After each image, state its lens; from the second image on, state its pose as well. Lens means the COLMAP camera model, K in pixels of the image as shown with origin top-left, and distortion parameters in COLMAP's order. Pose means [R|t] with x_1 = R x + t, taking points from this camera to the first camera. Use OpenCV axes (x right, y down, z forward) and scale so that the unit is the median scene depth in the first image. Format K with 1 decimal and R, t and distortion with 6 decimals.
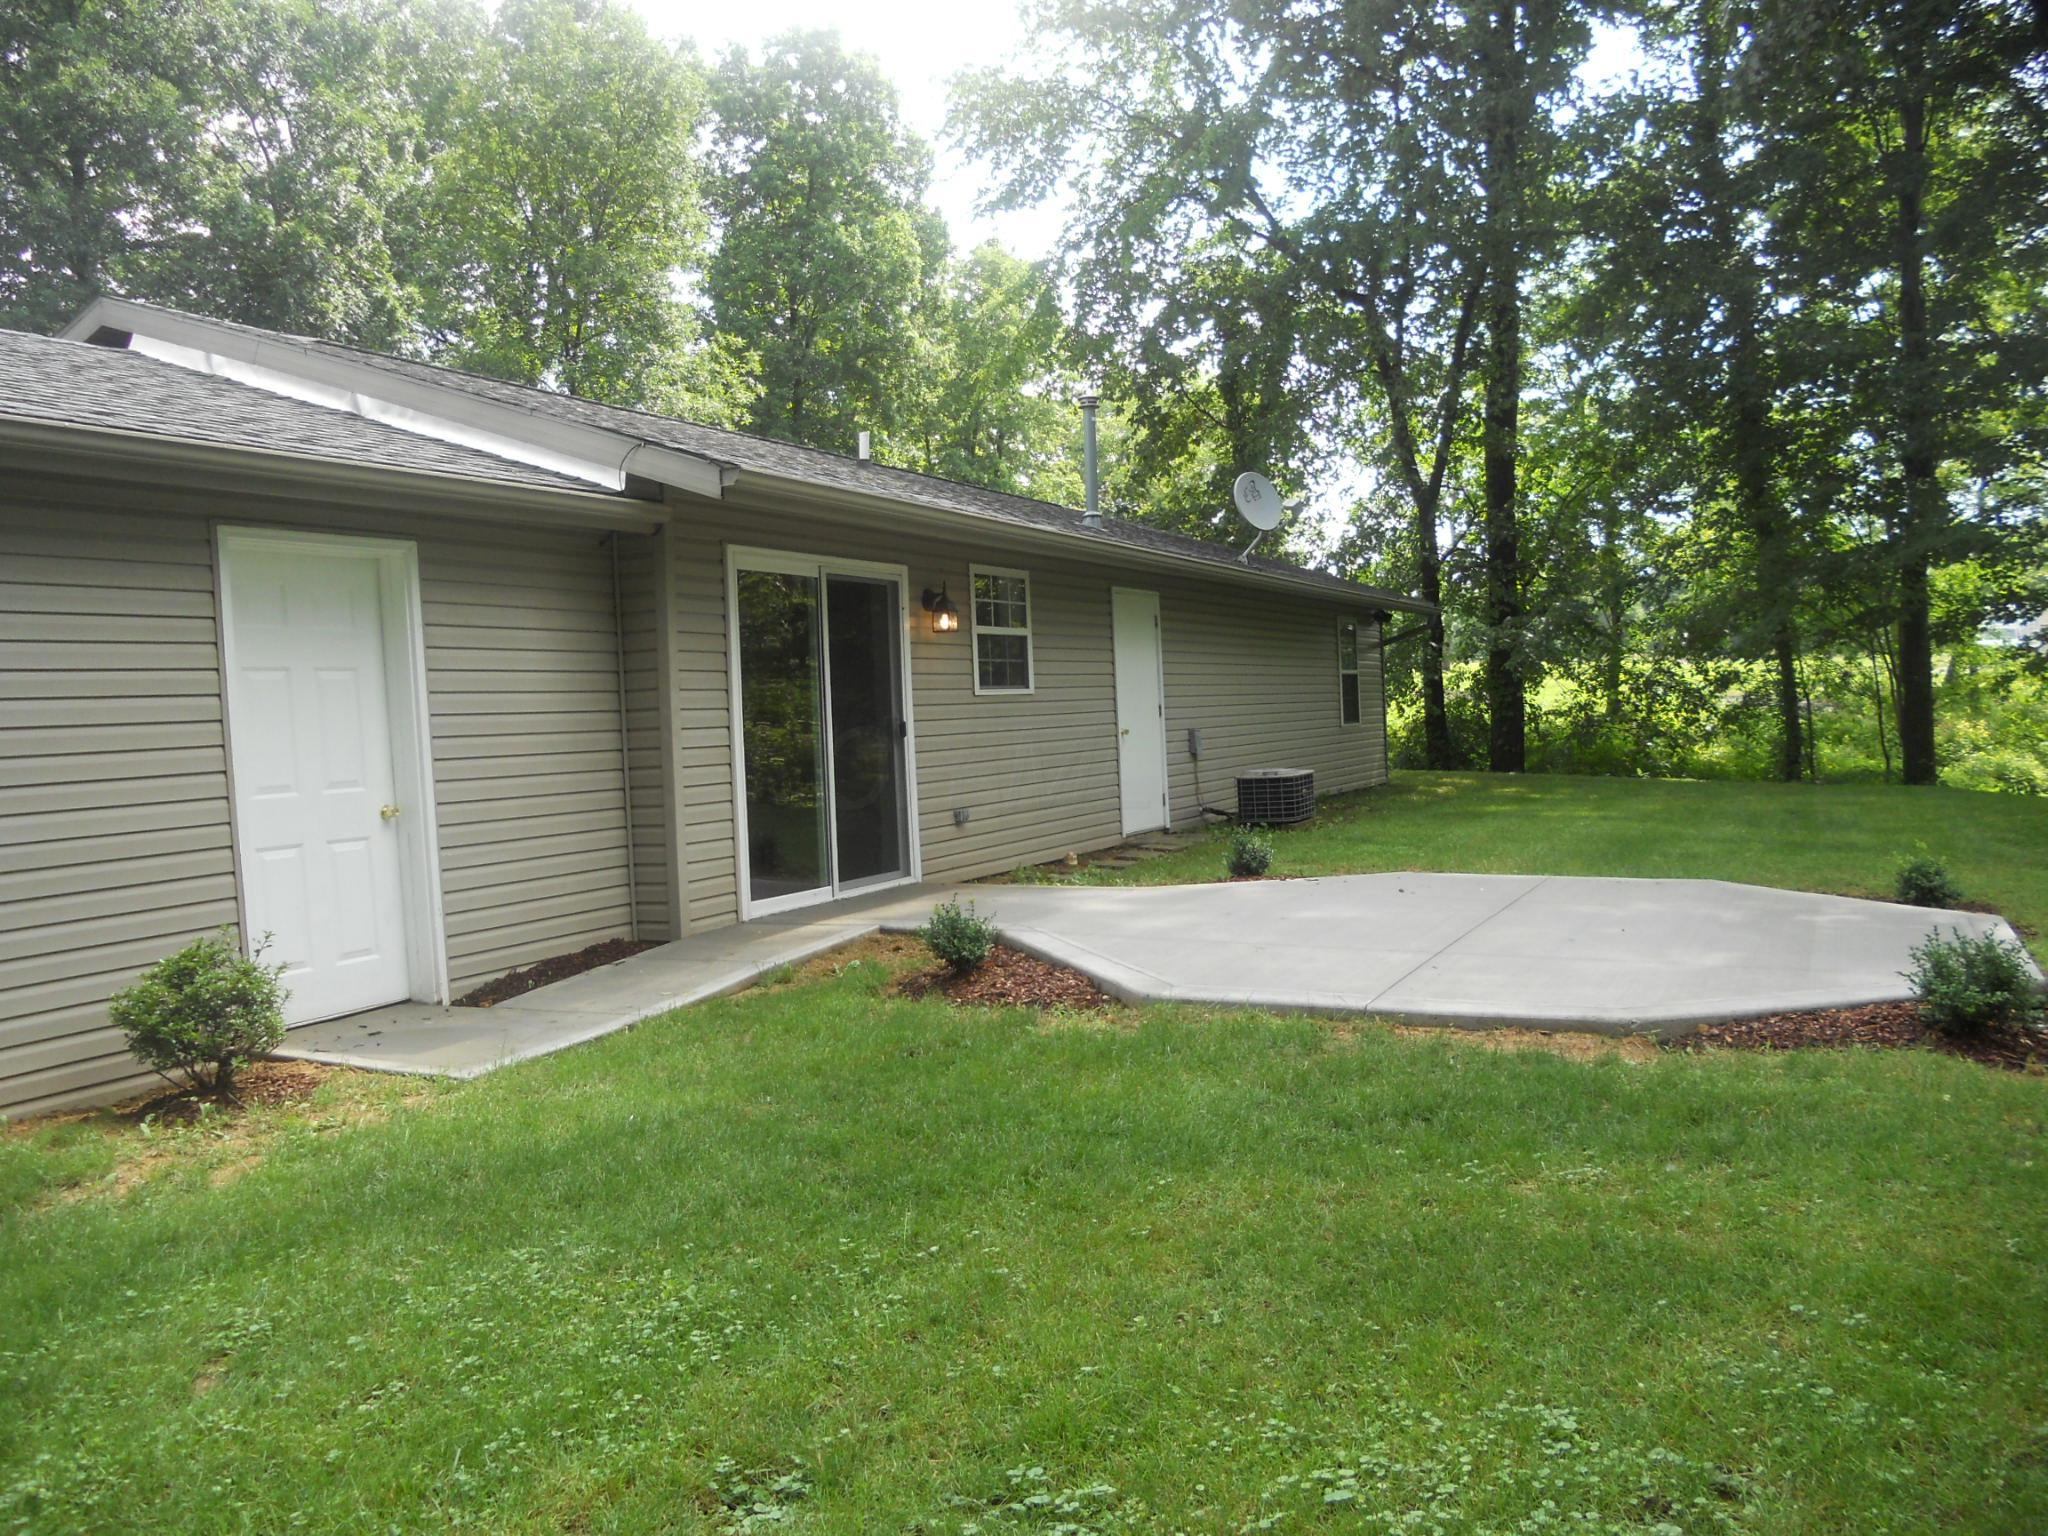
lens RADIAL K [[1607.6, 0, 1050.8], [0, 1607.6, 777.1], [0, 0, 1]] dist [-0.062423, 0.025550]
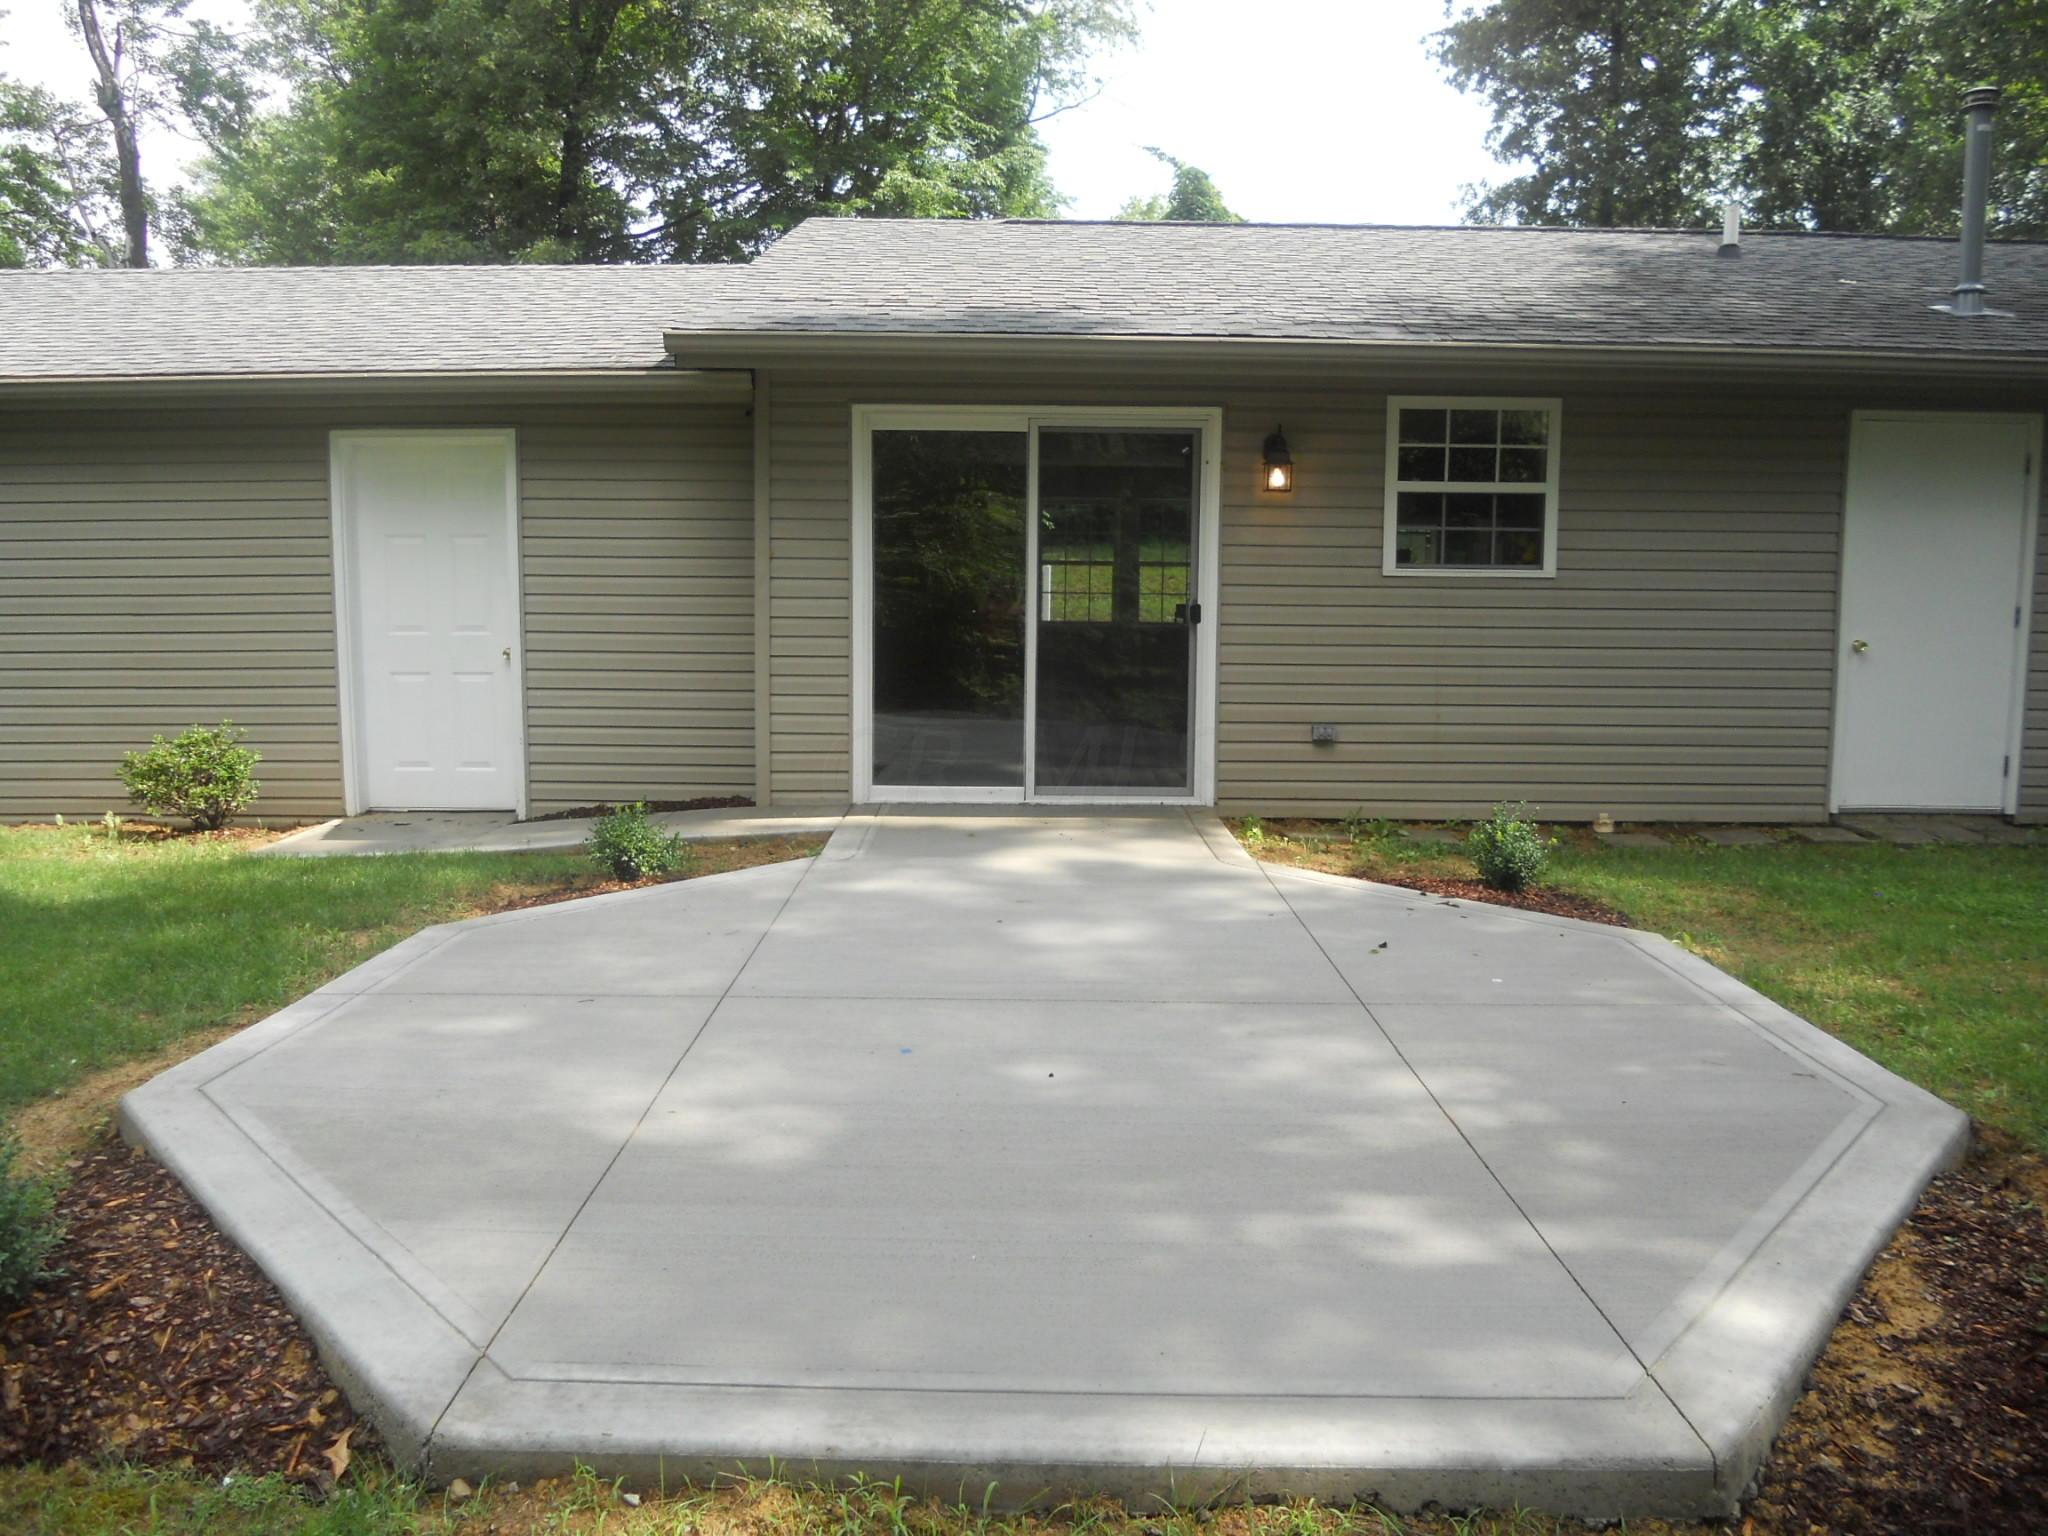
lens RADIAL K [[1607.6, 0, 1050.8], [0, 1607.6, 777.1], [0, 0, 1]] dist [-0.062423, 0.025550]
pose [[0.436270, 0.150657, -0.887114, 0.677013], [-0.062733, 0.988578, 0.137037, -0.061725], [0.897626, -0.004133, 0.440738, 0.651320]]
